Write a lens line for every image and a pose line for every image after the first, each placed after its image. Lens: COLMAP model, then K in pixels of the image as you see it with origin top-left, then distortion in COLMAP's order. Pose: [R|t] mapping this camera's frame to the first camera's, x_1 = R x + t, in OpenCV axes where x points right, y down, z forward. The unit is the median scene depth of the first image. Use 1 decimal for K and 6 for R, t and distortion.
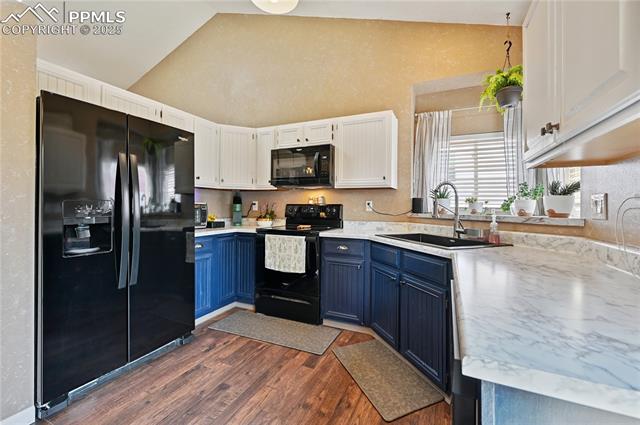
lens RADIAL K [[261.2, 0, 337.9], [0, 261.2, 204.4], [0, 0, 1]] dist [-0.002948, 0.000727]
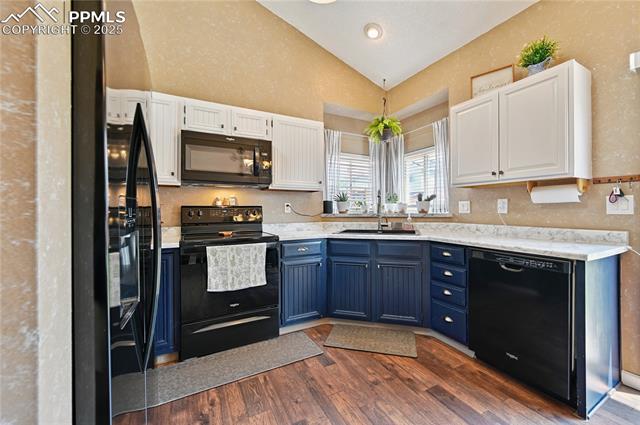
lens RADIAL K [[261.2, 0, 345.0], [0, 261.2, 209.0], [0, 0, 1]] dist [-0.002948, 0.000727]
pose [[0.602513, -0.008336, 0.798065, -0.664494], [0.000156, 0.999947, 0.010326, -0.000205], [-0.798109, -0.006097, 0.602482, 0.254074]]
